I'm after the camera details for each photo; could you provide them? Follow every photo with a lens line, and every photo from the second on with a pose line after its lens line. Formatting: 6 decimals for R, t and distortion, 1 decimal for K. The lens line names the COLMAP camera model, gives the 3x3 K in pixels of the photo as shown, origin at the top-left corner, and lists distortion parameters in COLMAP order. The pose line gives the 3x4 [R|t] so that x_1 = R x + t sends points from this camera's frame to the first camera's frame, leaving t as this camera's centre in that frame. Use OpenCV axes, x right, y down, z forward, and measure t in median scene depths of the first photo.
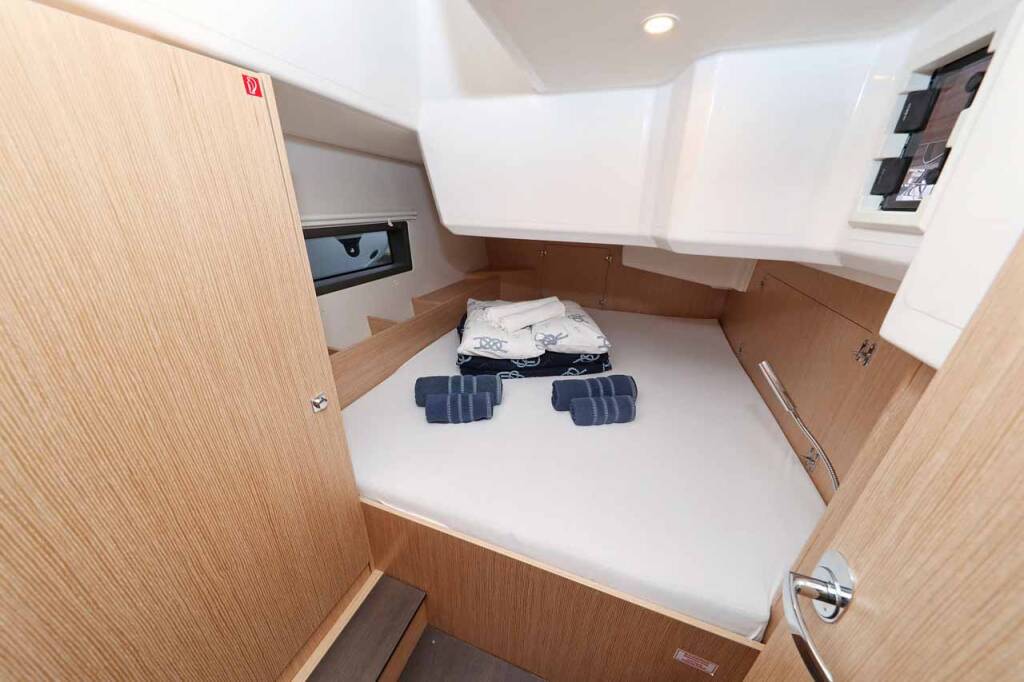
lens RADIAL K [[325.6, 0, 520.4], [0, 325.6, 341.1], [0, 0, 1]] dist [0.001261, -0.000507]
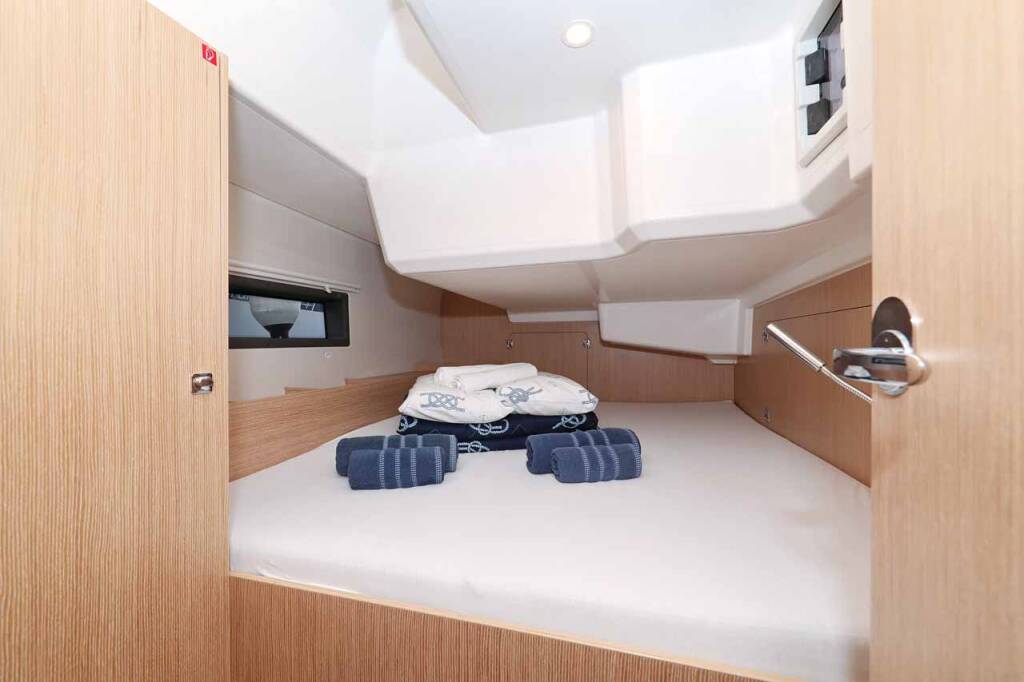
lens RADIAL K [[411.4, 0, 502.9], [0, 411.4, 343.4], [0, 0, 1]] dist [-0.001163, 0.000124]
pose [[0.997996, -0.049326, 0.039628, 0.020681], [0.061158, 0.912580, -0.404298, 0.304674], [-0.016222, 0.405911, 0.913769, 0.054860]]
